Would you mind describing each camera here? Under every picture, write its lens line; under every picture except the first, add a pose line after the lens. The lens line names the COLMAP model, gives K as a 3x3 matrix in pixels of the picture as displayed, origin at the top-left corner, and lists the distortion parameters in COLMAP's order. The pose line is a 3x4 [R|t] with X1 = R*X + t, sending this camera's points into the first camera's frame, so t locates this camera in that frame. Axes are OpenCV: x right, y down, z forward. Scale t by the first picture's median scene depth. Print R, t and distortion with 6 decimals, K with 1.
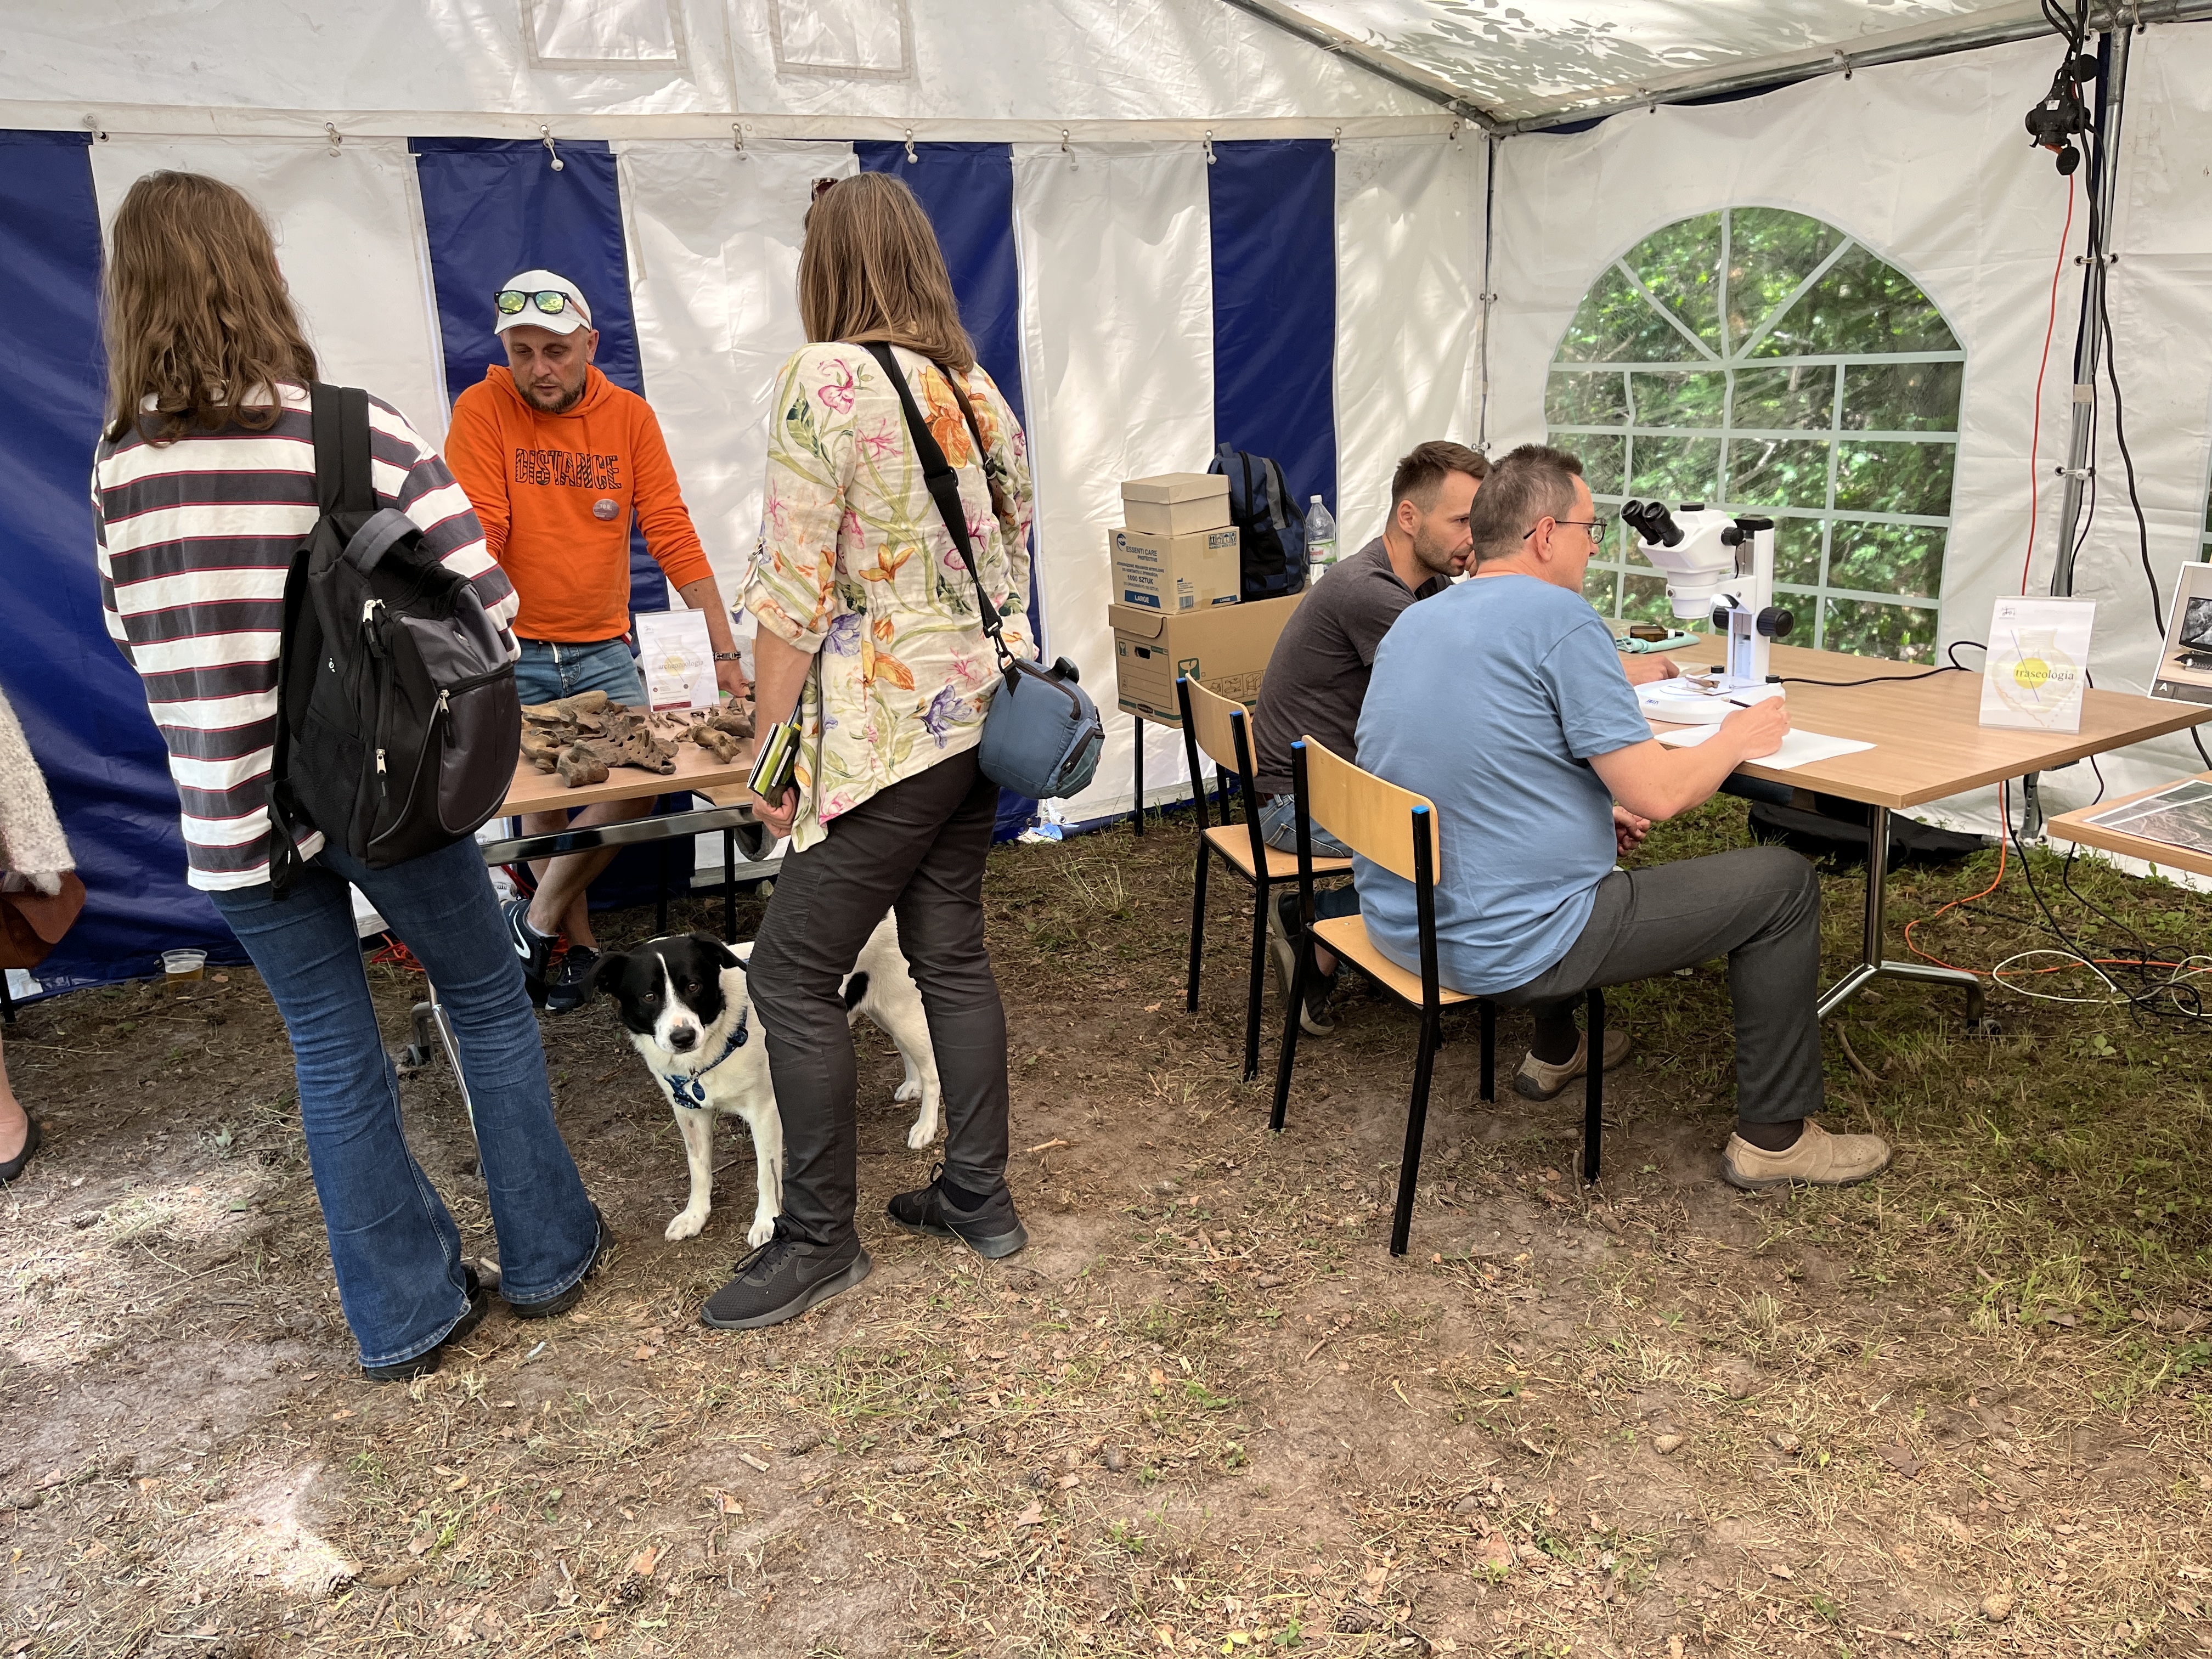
lens RADIAL K [[1683.4, 0, 1093.2], [0, 1683.4, 834.5], [0, 0, 1]] dist [0.060609, -0.087078]
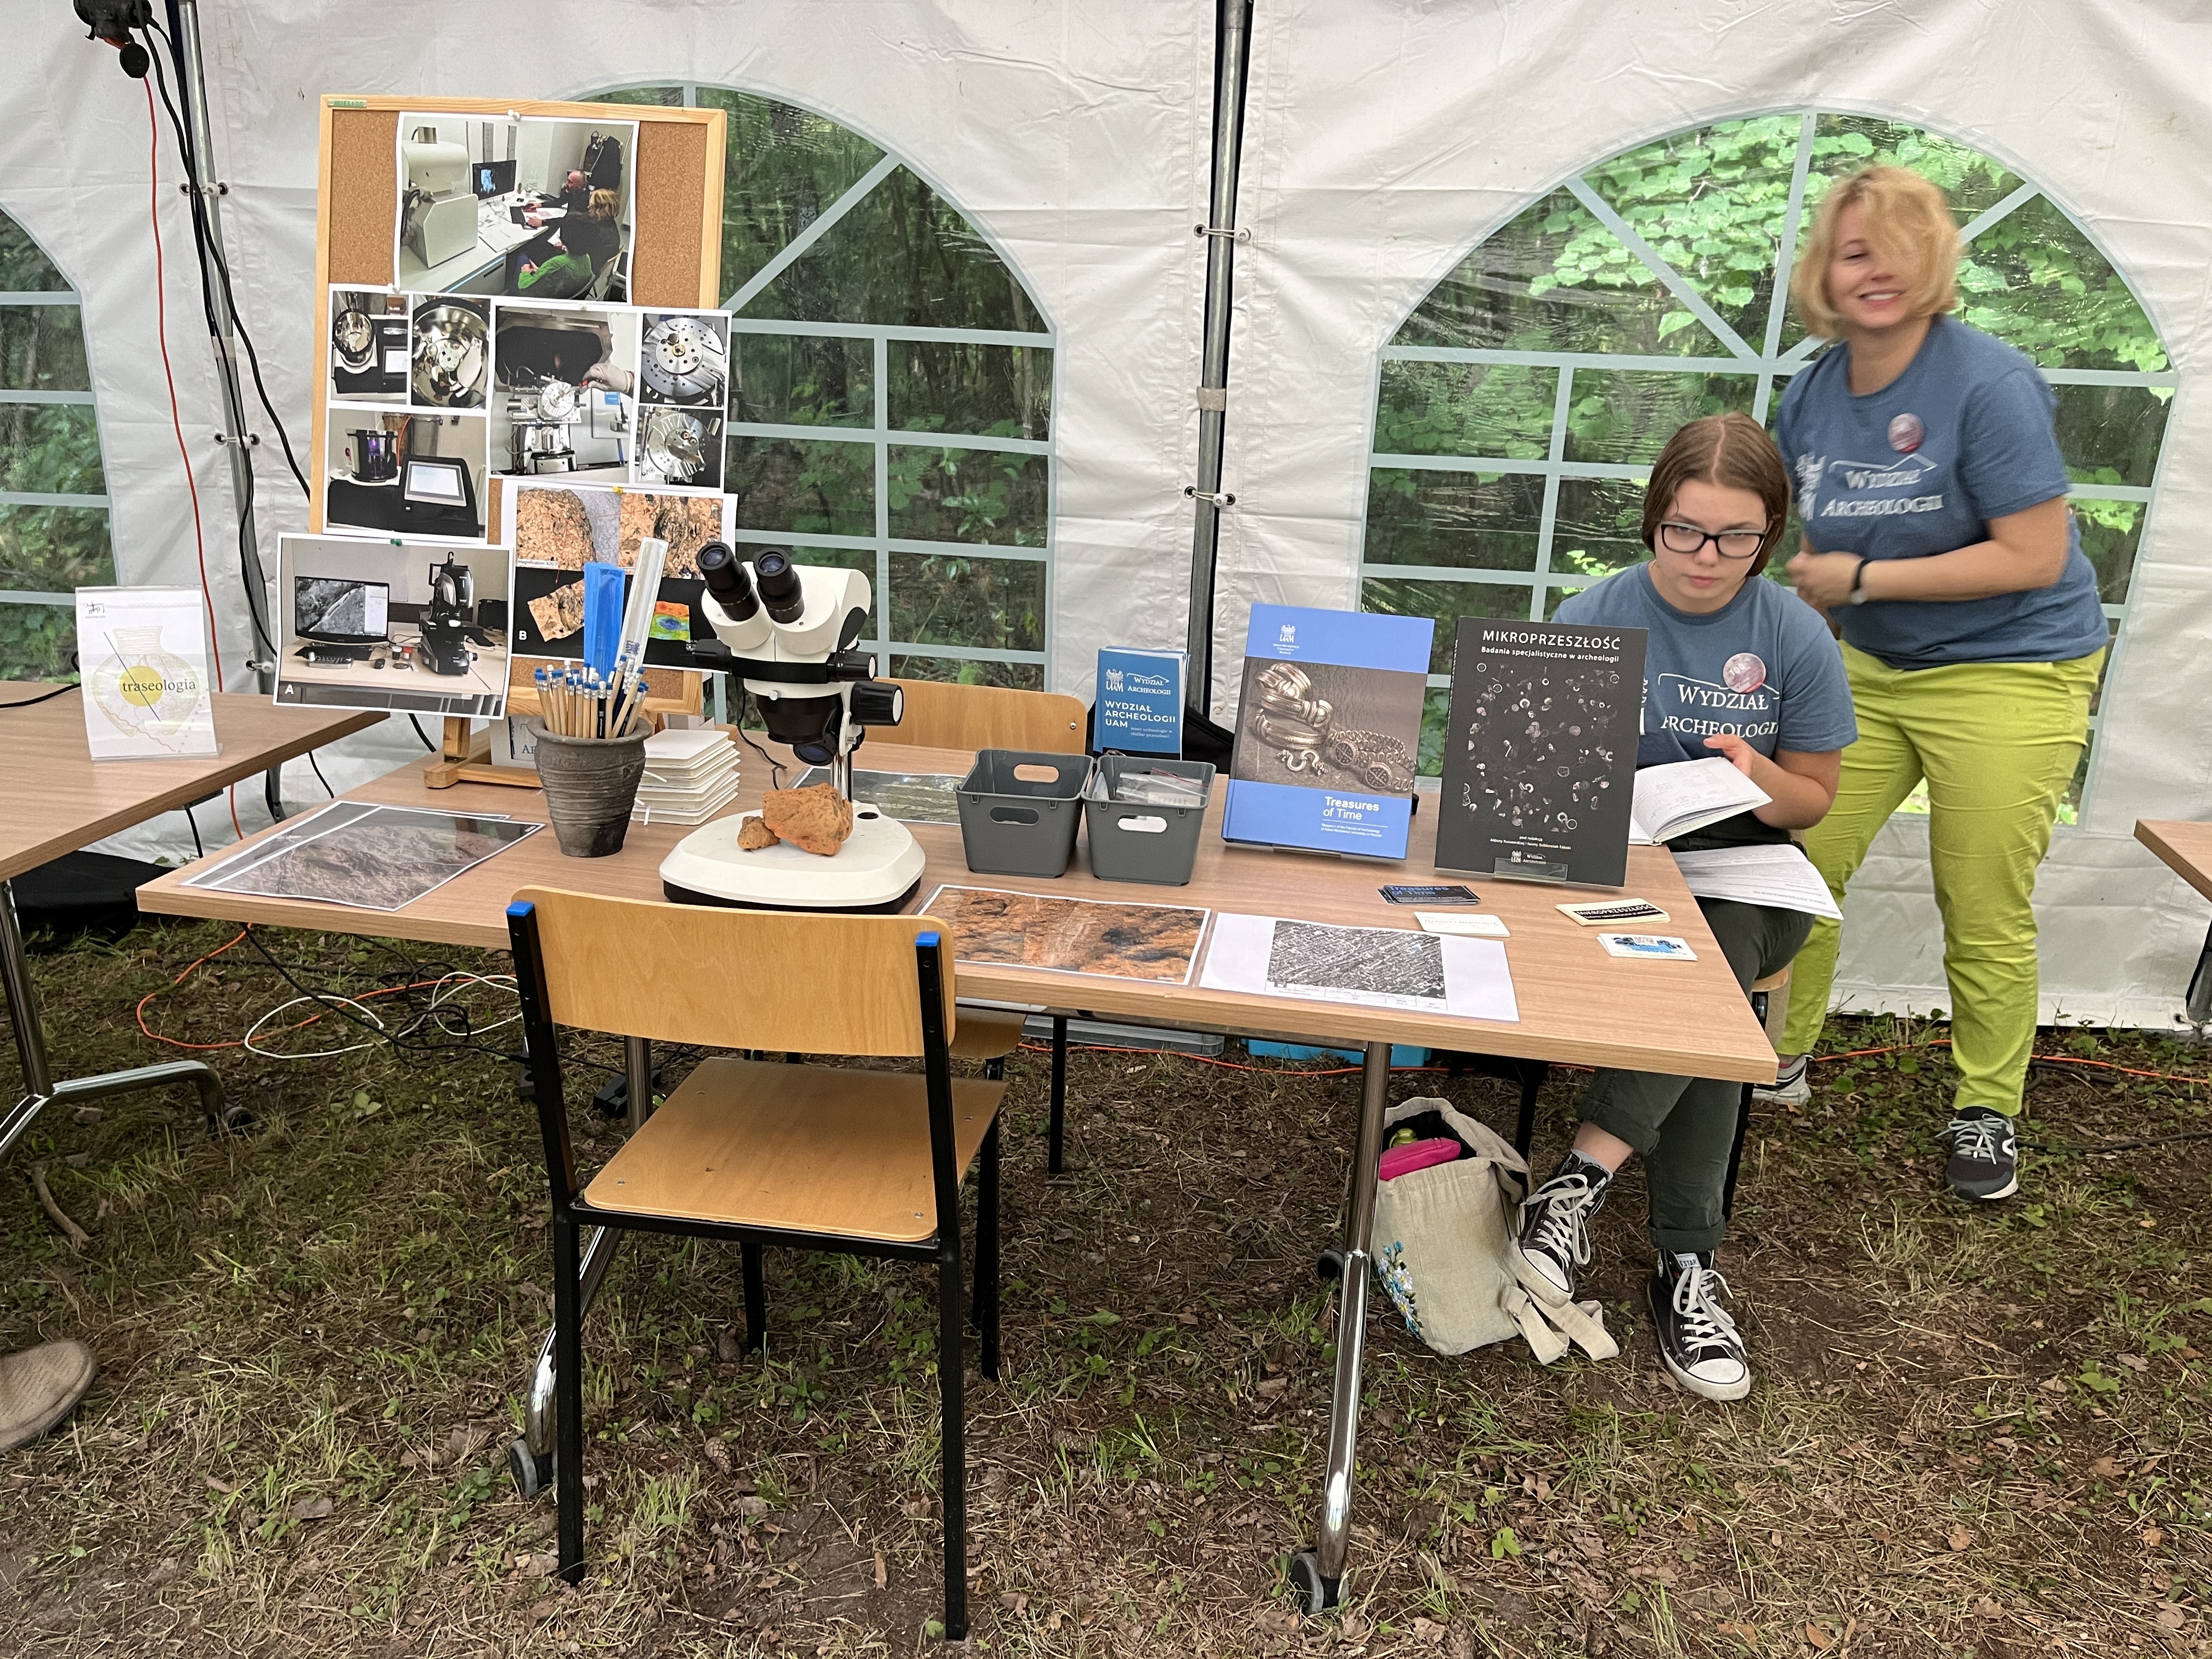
lens RADIAL K [[1683.4, 0, 1114.5], [0, 1683.4, 835.2], [0, 0, 1]] dist [0.060609, -0.087078]
pose [[0.621046, -0.172599, 0.764533, 0.189226], [0.169864, 0.981907, 0.083689, -0.015442], [-0.765146, 0.077892, 0.639128, 0.148444]]
